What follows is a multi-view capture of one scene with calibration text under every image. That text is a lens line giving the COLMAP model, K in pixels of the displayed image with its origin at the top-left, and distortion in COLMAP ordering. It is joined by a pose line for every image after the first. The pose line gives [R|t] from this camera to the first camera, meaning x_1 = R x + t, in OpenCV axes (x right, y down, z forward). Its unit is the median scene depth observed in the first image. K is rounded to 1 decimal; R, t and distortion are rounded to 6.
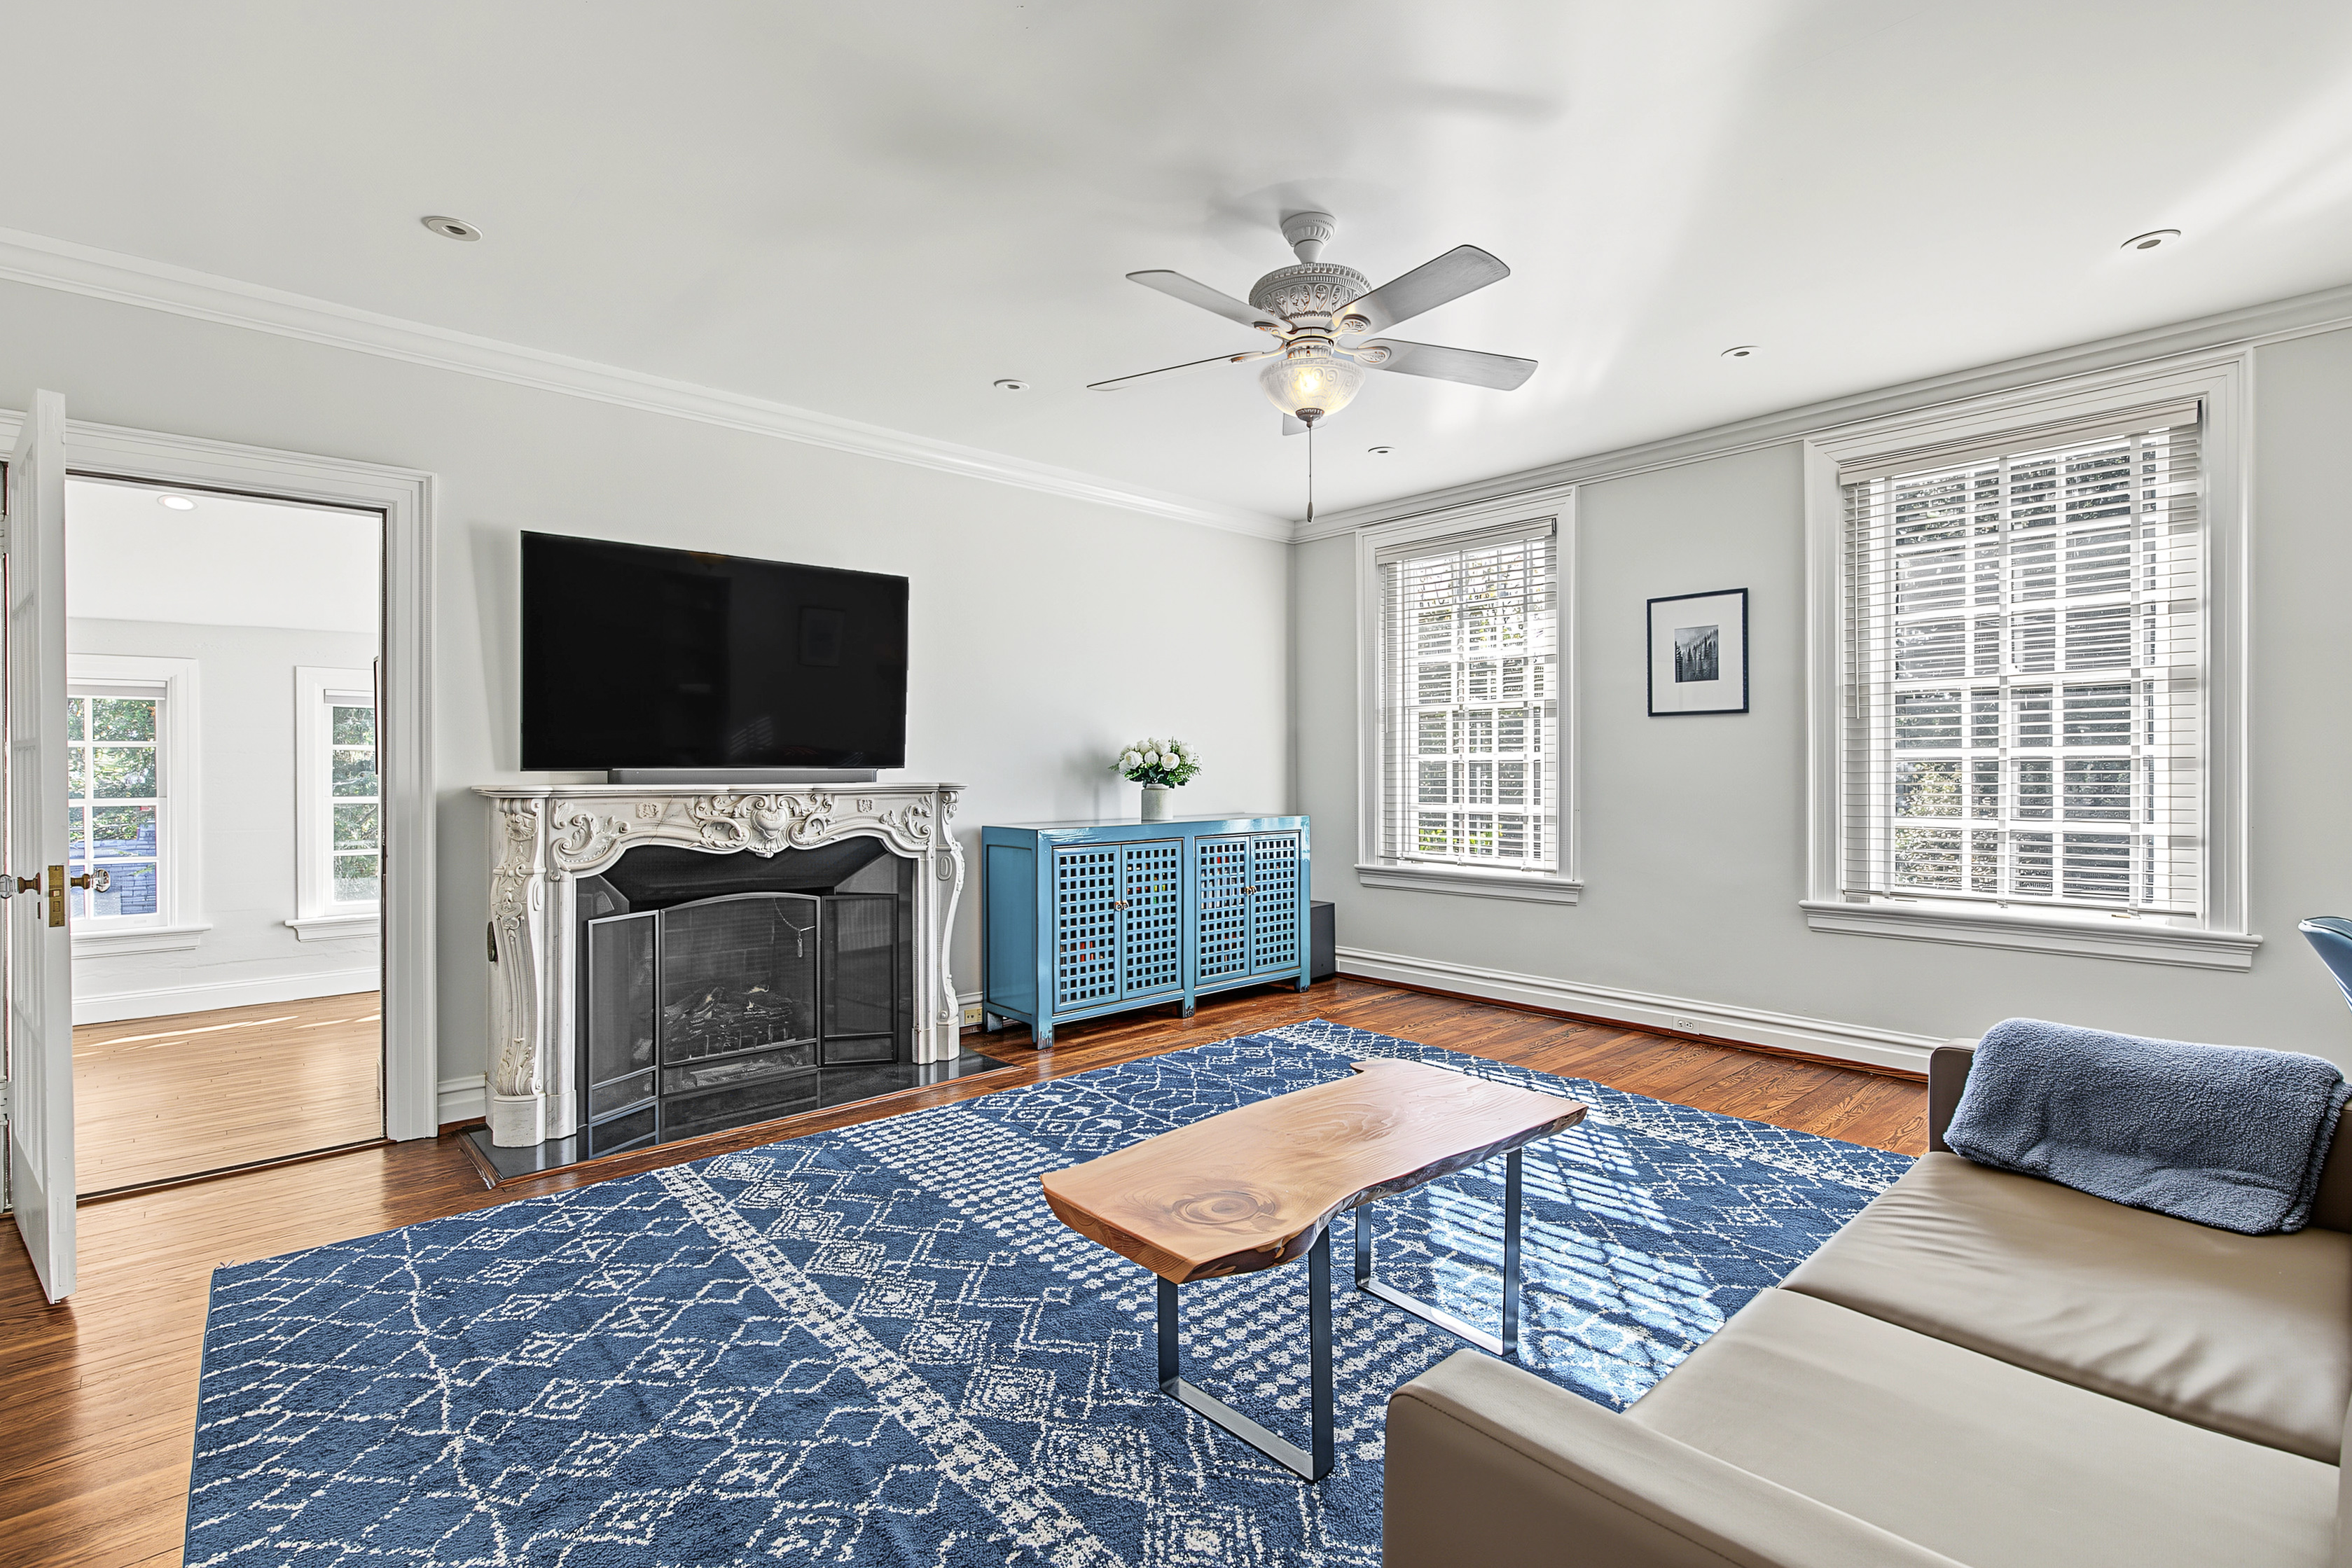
lens RADIAL K [[1102.1, 0, 1189.8], [0, 1102.1, 774.3], [0, 0, 1]] dist [-0.000290, 0.001754]
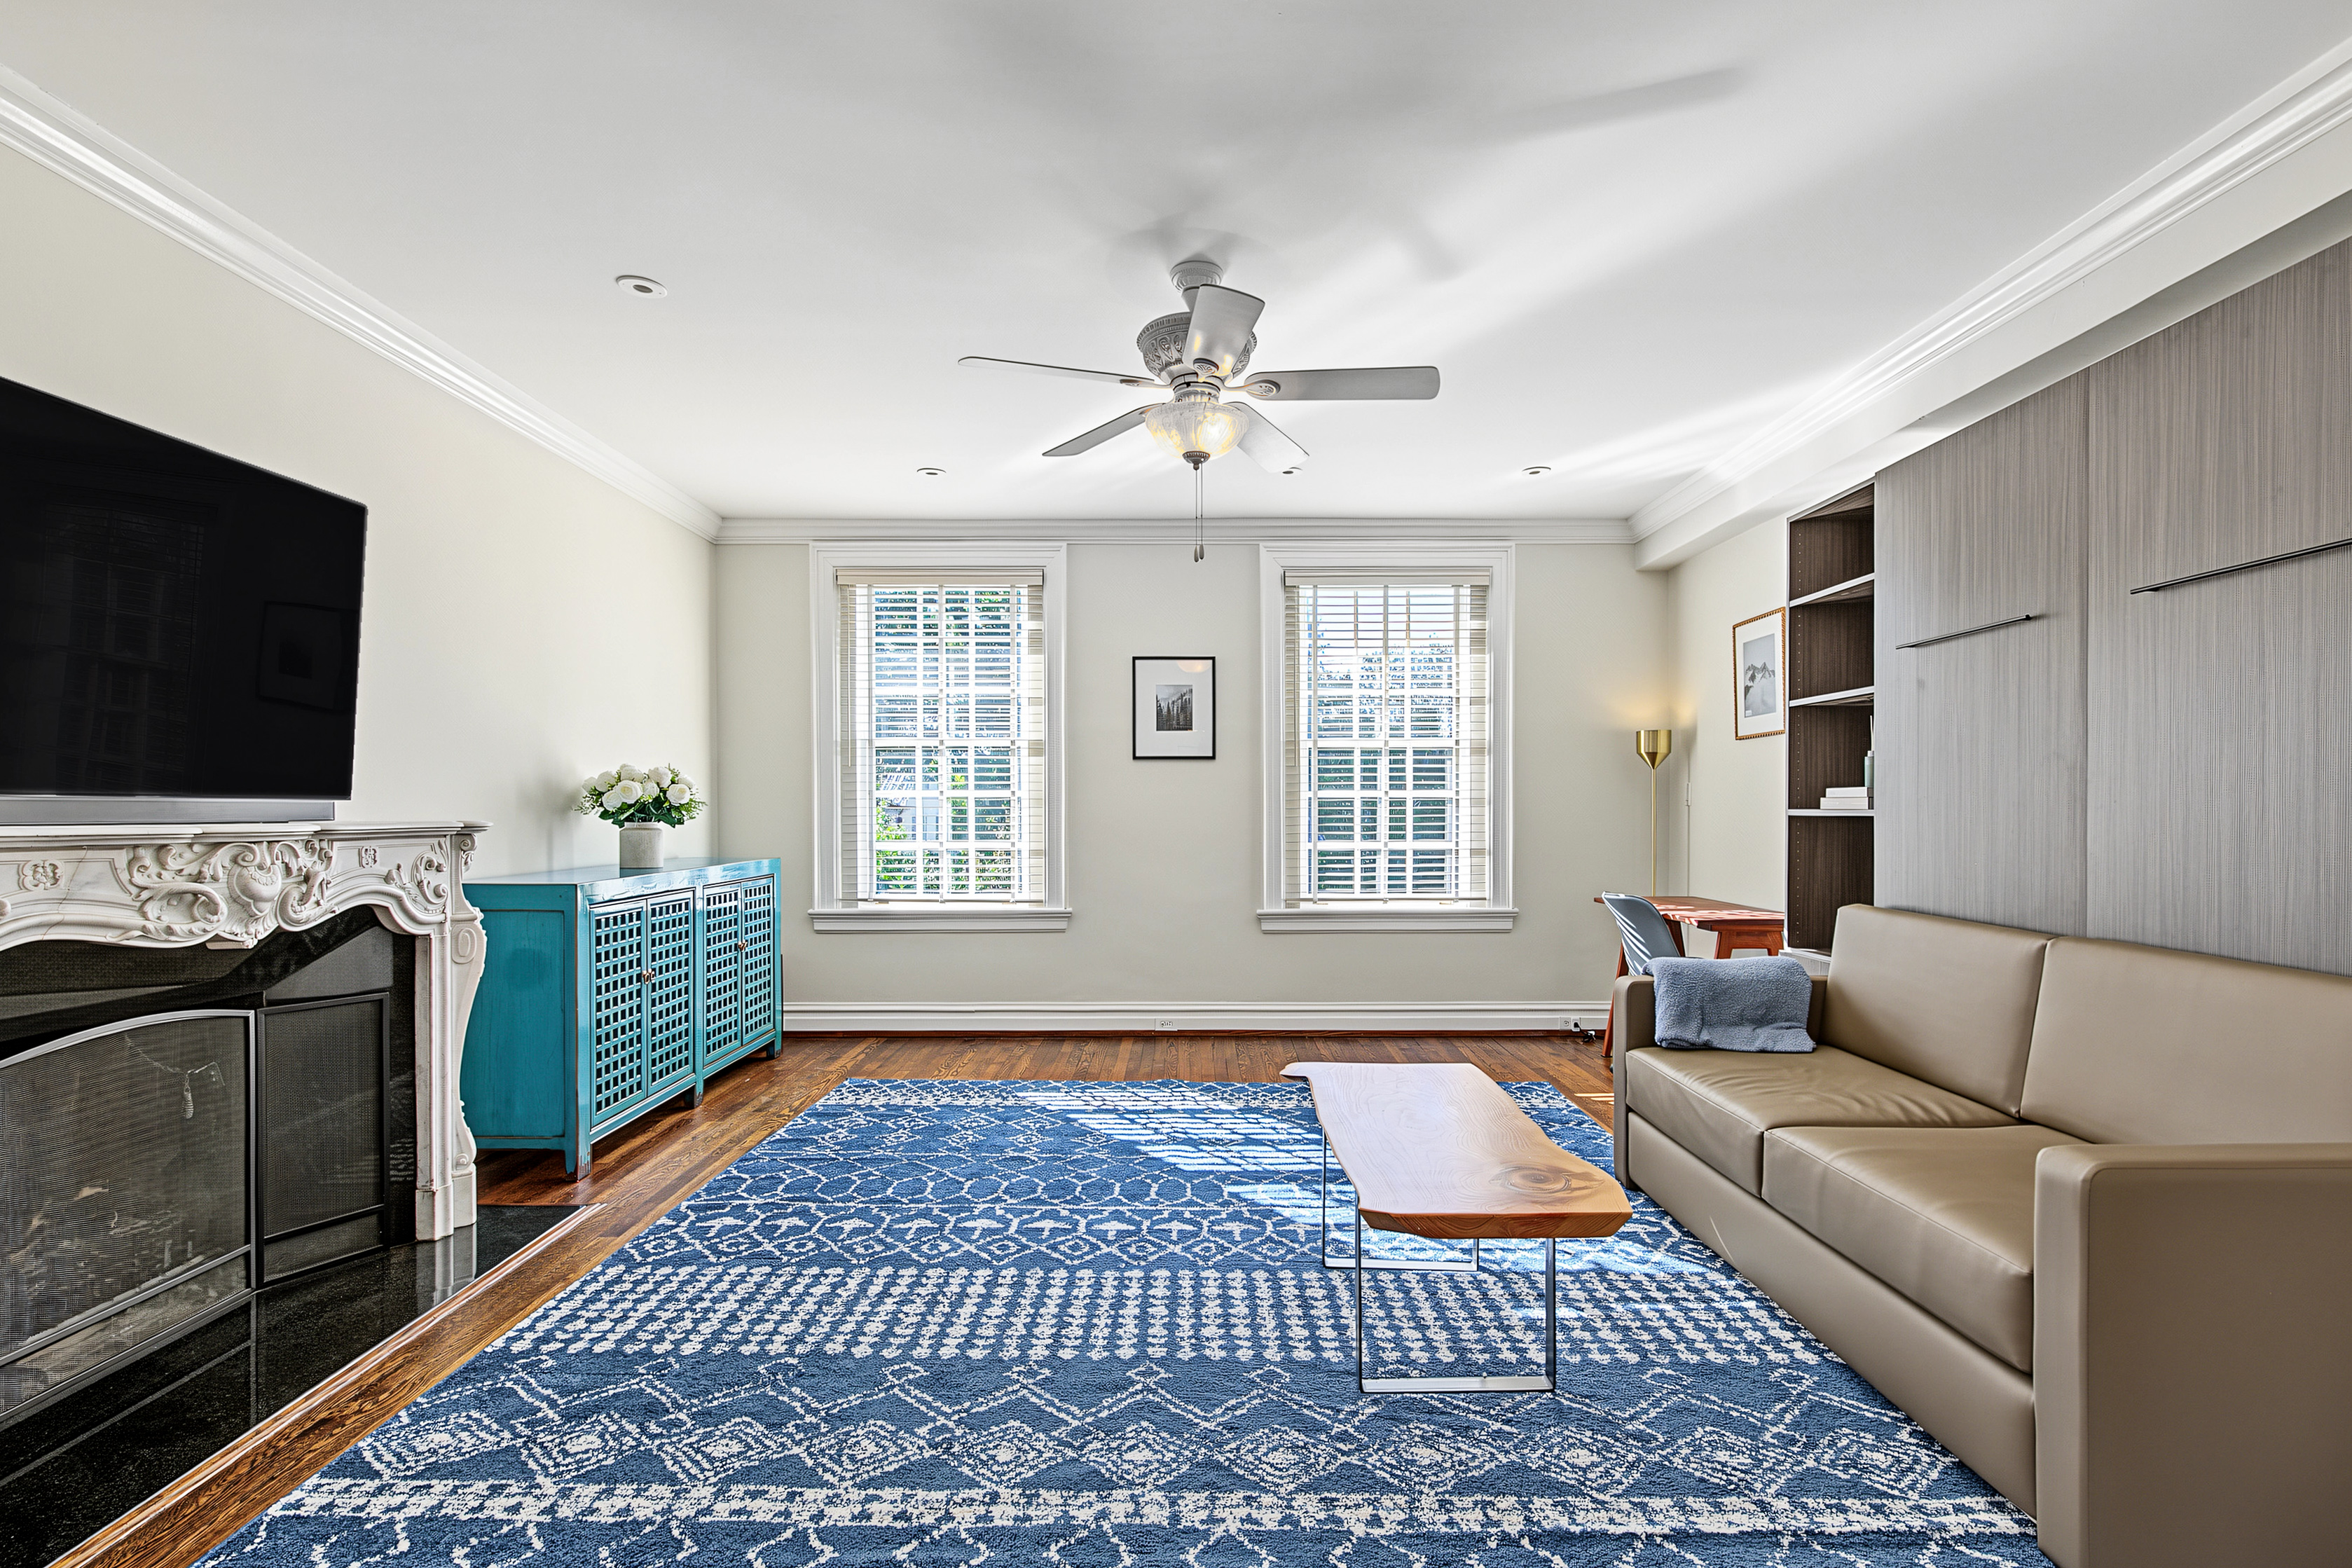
lens RADIAL K [[1102.1, 0, 1237.7], [0, 1102.1, 818.6], [0, 0, 1]] dist [-0.000290, 0.001754]
pose [[0.667206, -0.005357, 0.744854, -0.474034], [0.002639, 0.999985, 0.004829, 0.004703], [-0.744869, -0.001256, 0.667210, 0.211949]]
